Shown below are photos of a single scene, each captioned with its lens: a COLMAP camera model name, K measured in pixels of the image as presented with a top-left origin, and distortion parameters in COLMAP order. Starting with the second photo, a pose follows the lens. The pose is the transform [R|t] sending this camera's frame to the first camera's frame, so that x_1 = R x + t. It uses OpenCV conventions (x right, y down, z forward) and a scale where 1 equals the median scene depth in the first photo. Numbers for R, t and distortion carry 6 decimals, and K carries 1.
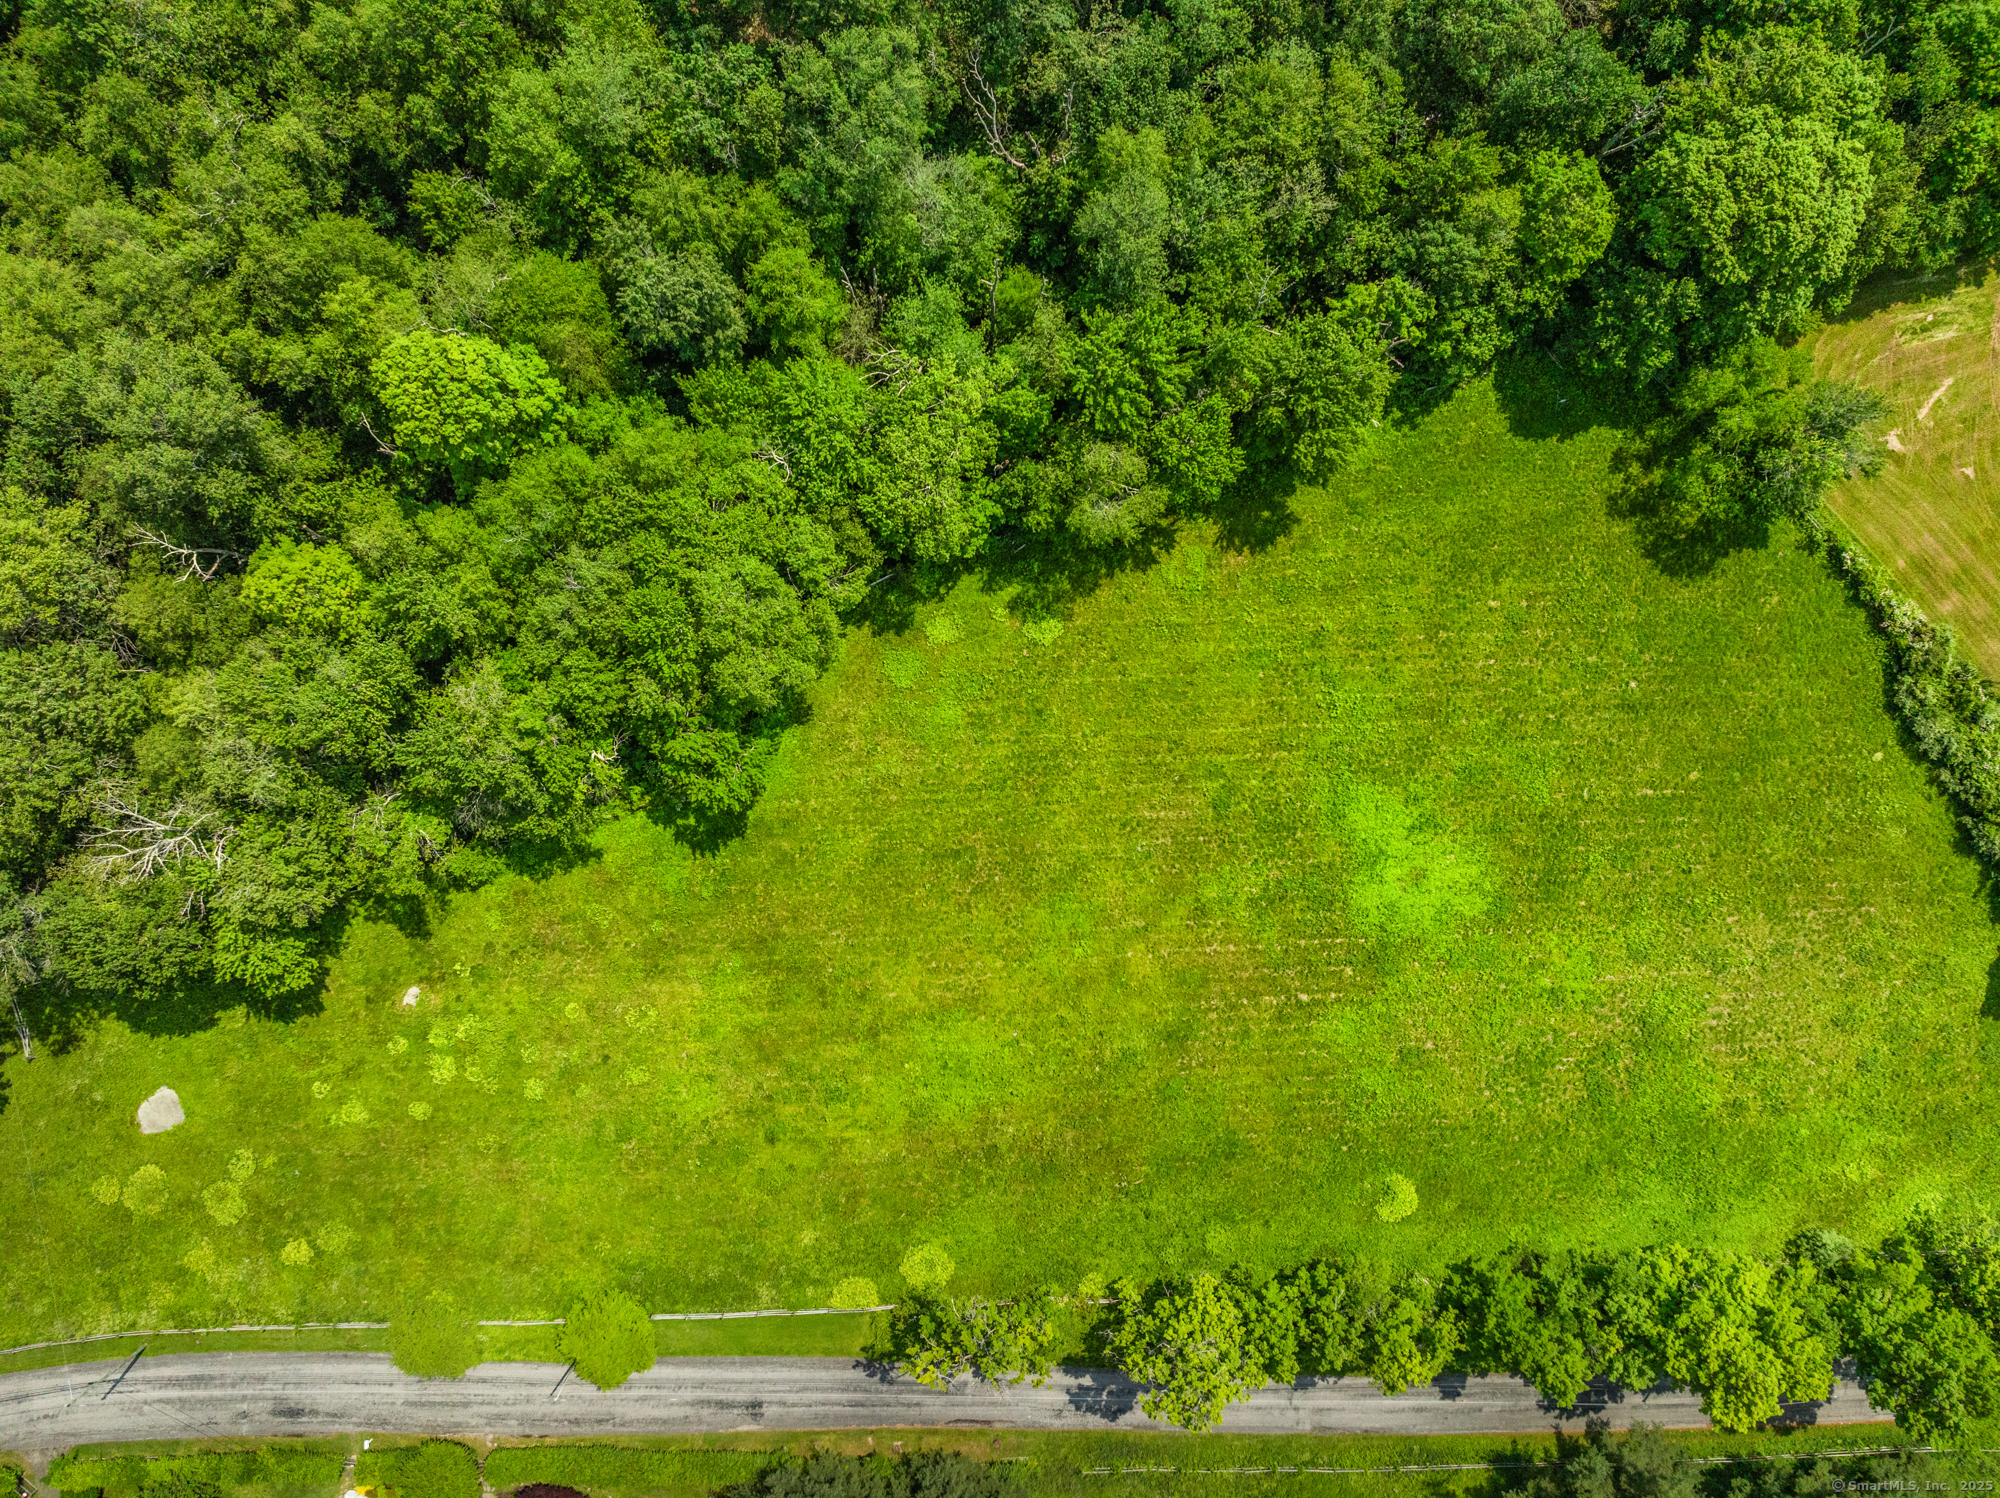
lens RADIAL K [[1419.1, 0, 1000.0], [0, 1419.1, 749.0], [0, 0, 1]] dist [-0.031497, -0.014667]
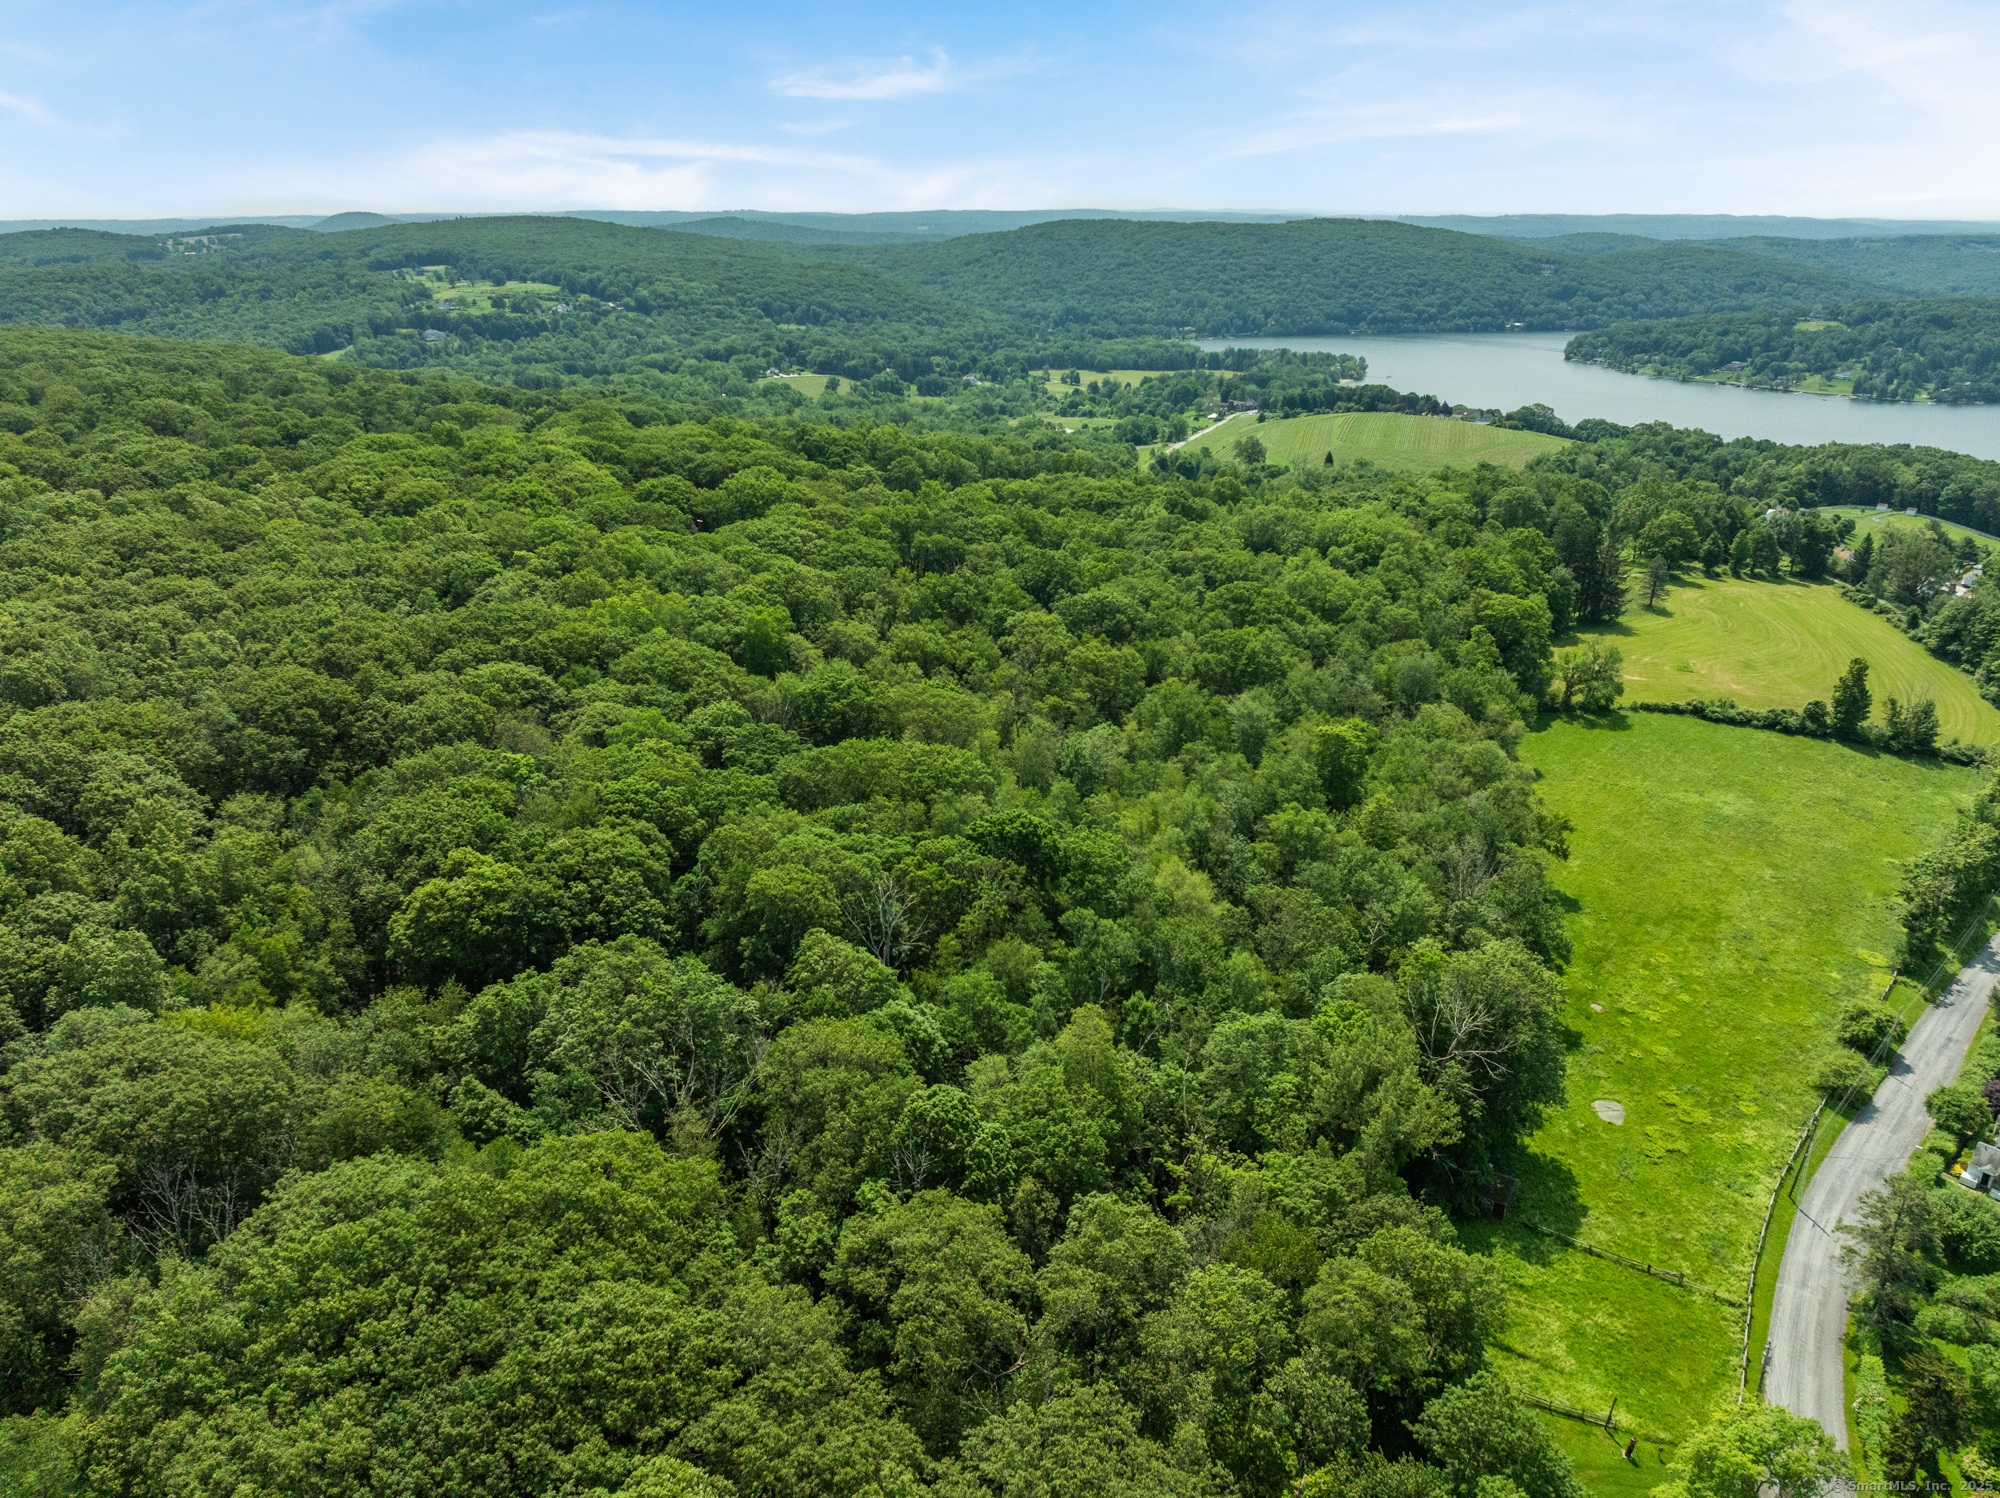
lens RADIAL K [[1428.9, 0, 1000.0], [0, 1428.9, 749.0], [0, 0, 1]] dist [-0.039118, -0.000570]
pose [[0.675467, -0.276788, 0.683471, -1.768457], [0.737387, 0.256225, -0.624988, 0.575323], [-0.002133, 0.926141, 0.377171, 0.173766]]
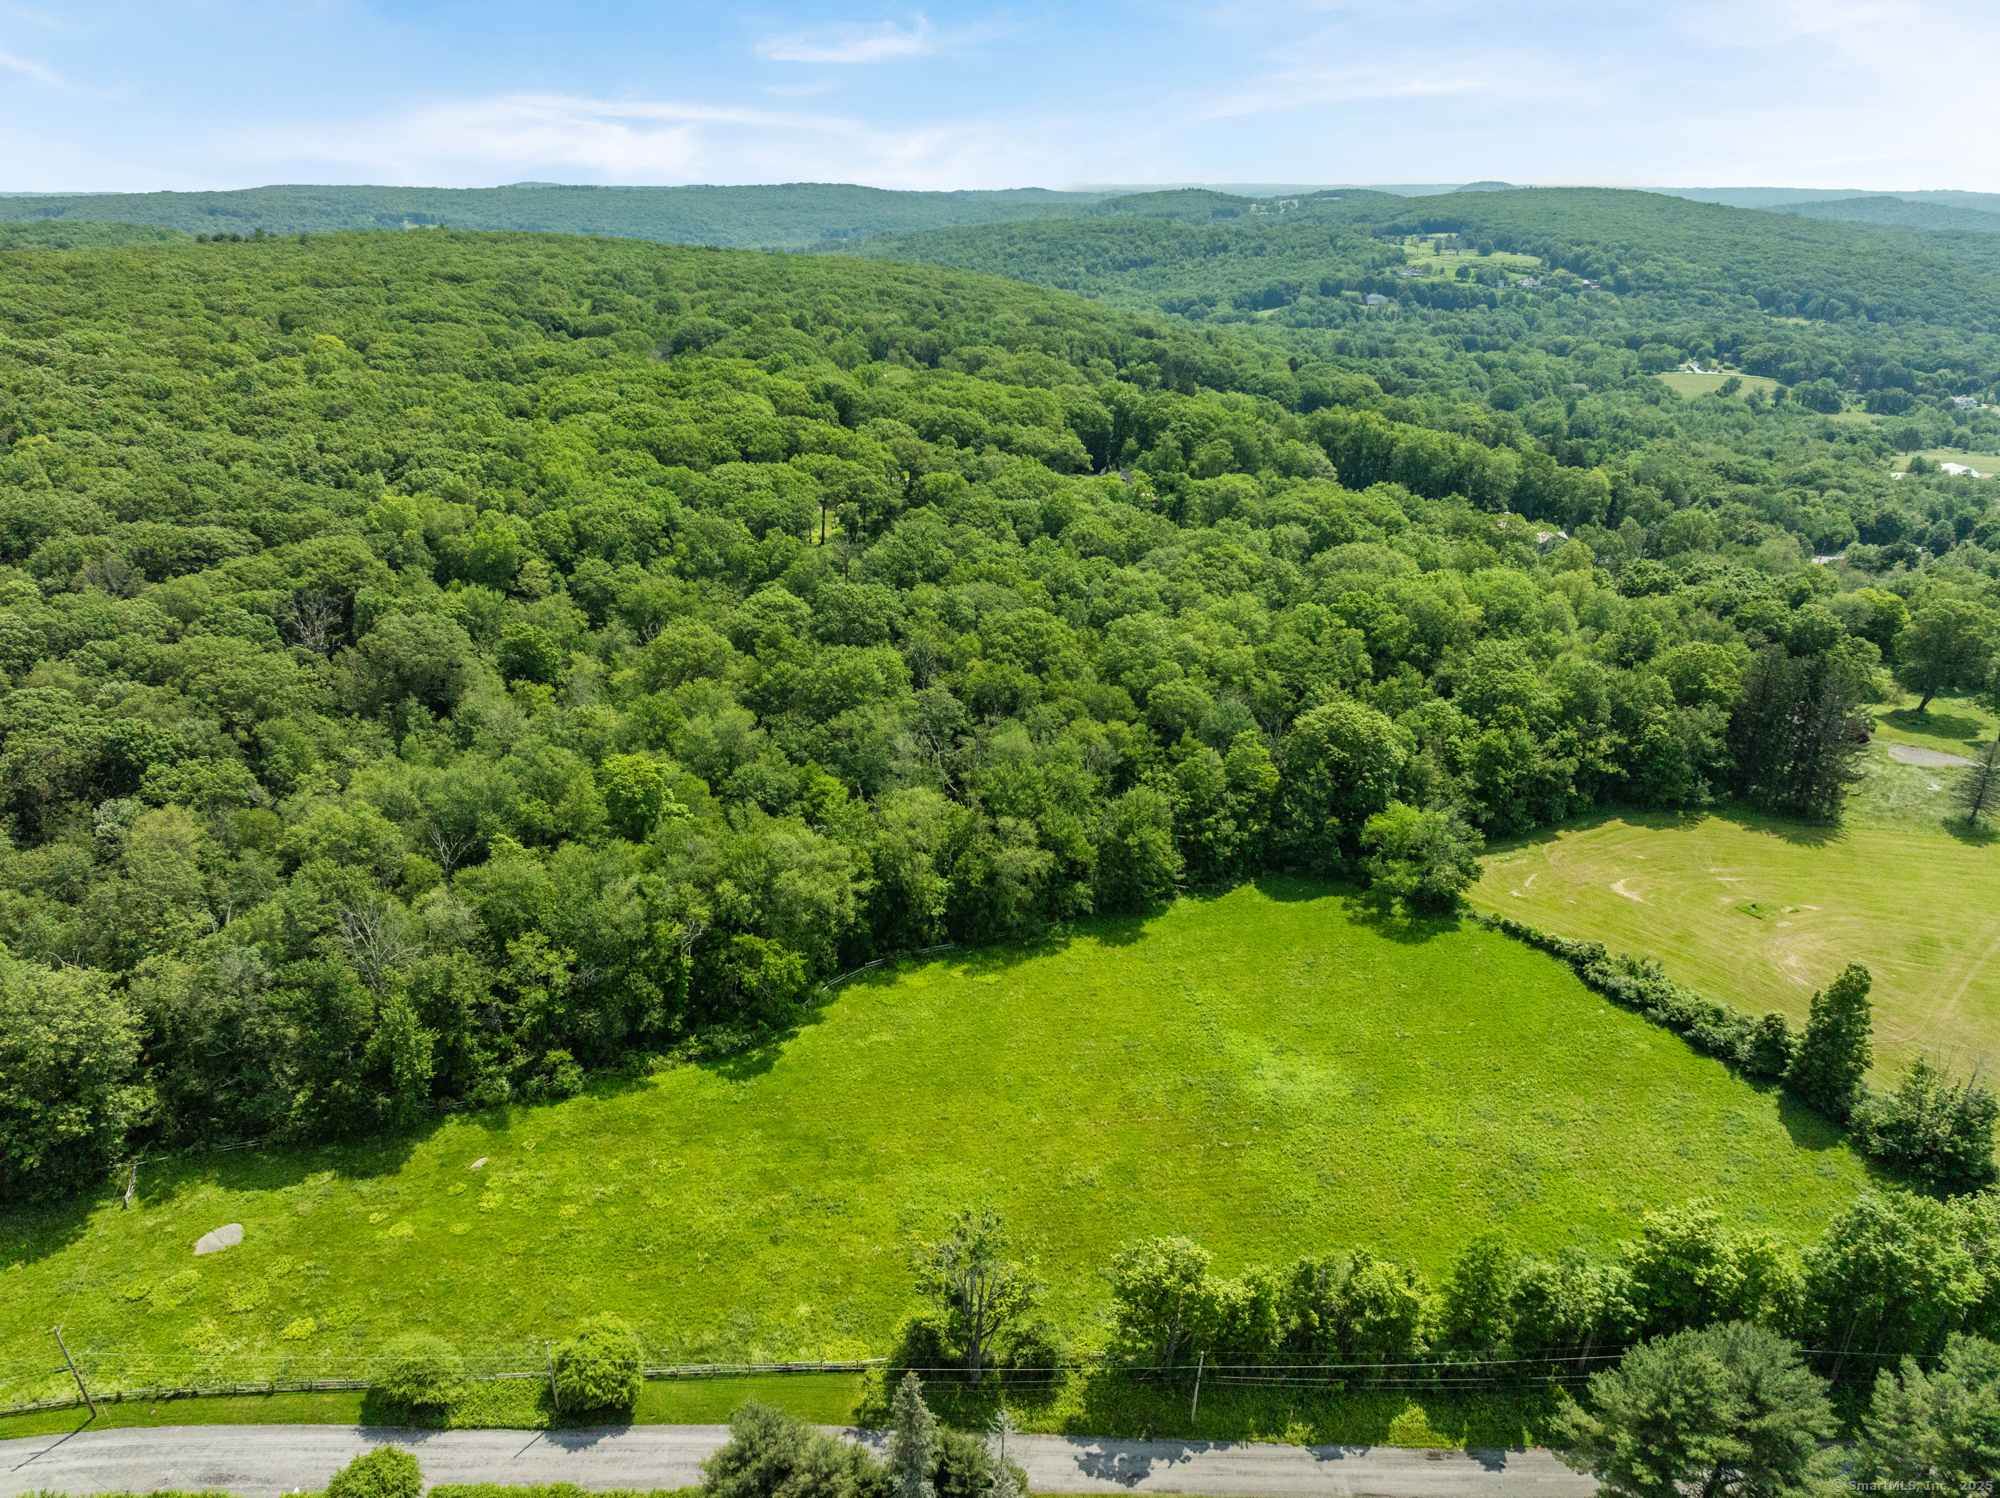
lens RADIAL K [[1428.9, 0, 1000.0], [0, 1428.9, 749.0], [0, 0, 1]] dist [-0.039118, -0.000570]
pose [[0.996677, -0.043907, 0.068603, -0.045706], [0.080278, 0.387150, -0.918515, 1.153825], [0.013770, 0.920971, 0.389388, 0.215663]]
